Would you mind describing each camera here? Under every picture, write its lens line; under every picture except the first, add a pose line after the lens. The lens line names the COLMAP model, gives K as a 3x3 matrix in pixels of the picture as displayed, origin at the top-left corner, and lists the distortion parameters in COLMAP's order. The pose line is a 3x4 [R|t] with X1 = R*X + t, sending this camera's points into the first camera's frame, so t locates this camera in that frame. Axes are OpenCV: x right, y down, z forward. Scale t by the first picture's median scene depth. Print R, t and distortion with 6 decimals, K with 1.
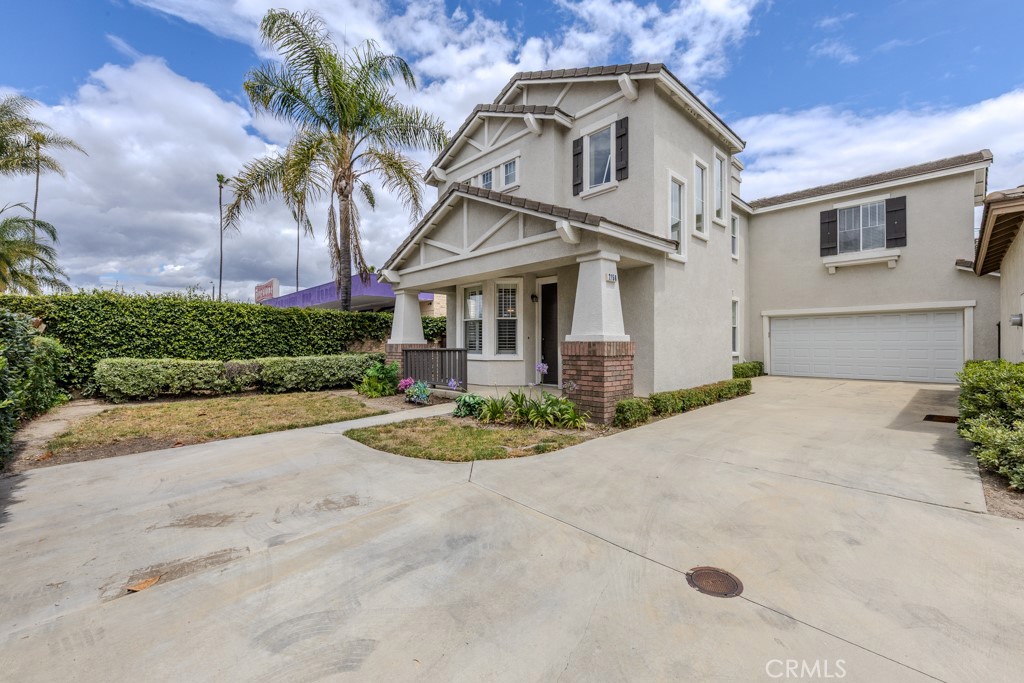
lens RADIAL K [[423.4, 0, 523.4], [0, 423.4, 343.8], [0, 0, 1]] dist [-0.000005, -0.000046]
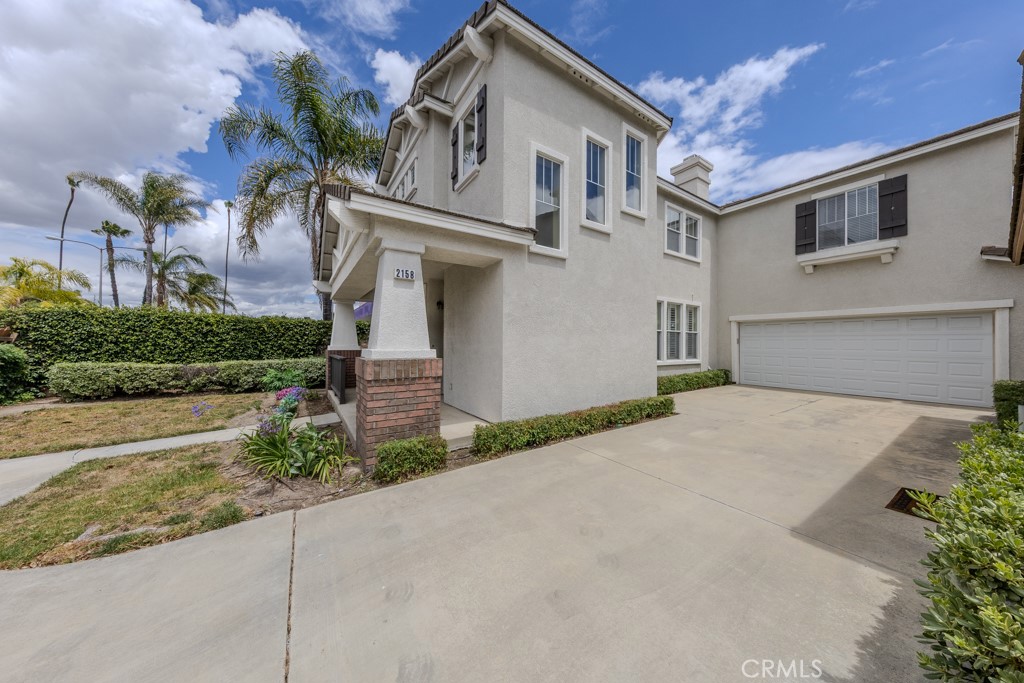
lens RADIAL K [[323.3, 0, 517.1], [0, 323.3, 343.1], [0, 0, 1]] dist [0.003896, -0.000010]
pose [[0.984614, 0.005473, -0.174657, 0.332133], [-0.005480, 0.999985, 0.000445, -0.022380], [0.174656, 0.000519, 0.984629, 0.302920]]
